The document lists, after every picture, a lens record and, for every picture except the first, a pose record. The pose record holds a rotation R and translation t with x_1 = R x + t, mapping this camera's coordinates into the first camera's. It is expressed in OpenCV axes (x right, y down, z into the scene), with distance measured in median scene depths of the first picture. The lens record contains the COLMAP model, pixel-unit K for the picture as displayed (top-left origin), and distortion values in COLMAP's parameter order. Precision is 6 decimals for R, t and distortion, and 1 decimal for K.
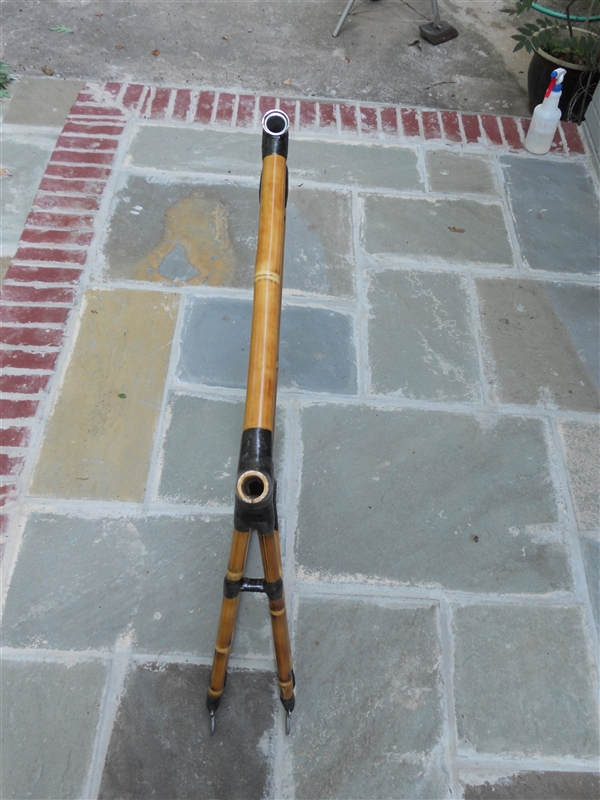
lens RADIAL K [[747.8, 0, 234.4], [0, 747.8, 317.5], [0, 0, 1]] dist [0.025792, -0.027936]
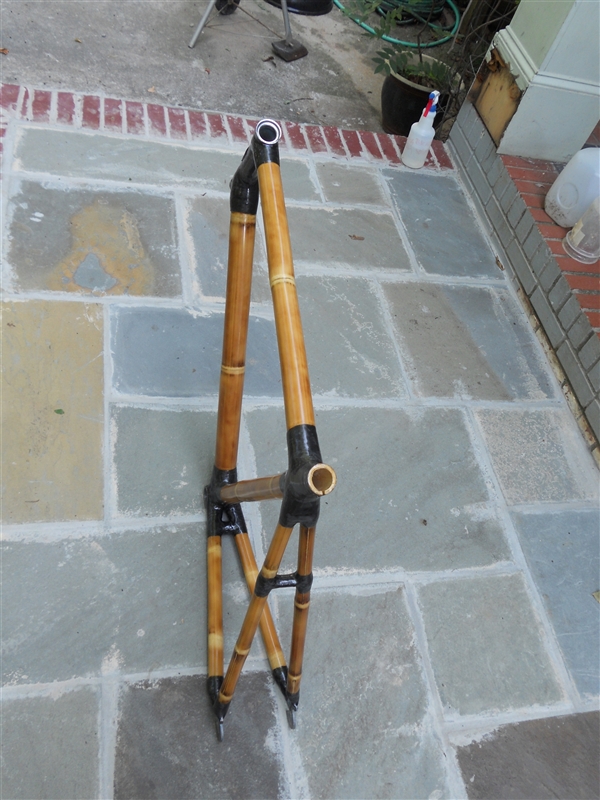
lens RADIAL K [[760.8, 0, 240.2], [0, 760.8, 325.2], [0, 0, 1]] dist [0.046317, -0.061512]
pose [[0.965232, -0.030591, 0.259600, -0.184619], [0.032923, 0.999447, -0.004637, 0.007494], [-0.259314, 0.013022, 0.965705, 0.004938]]
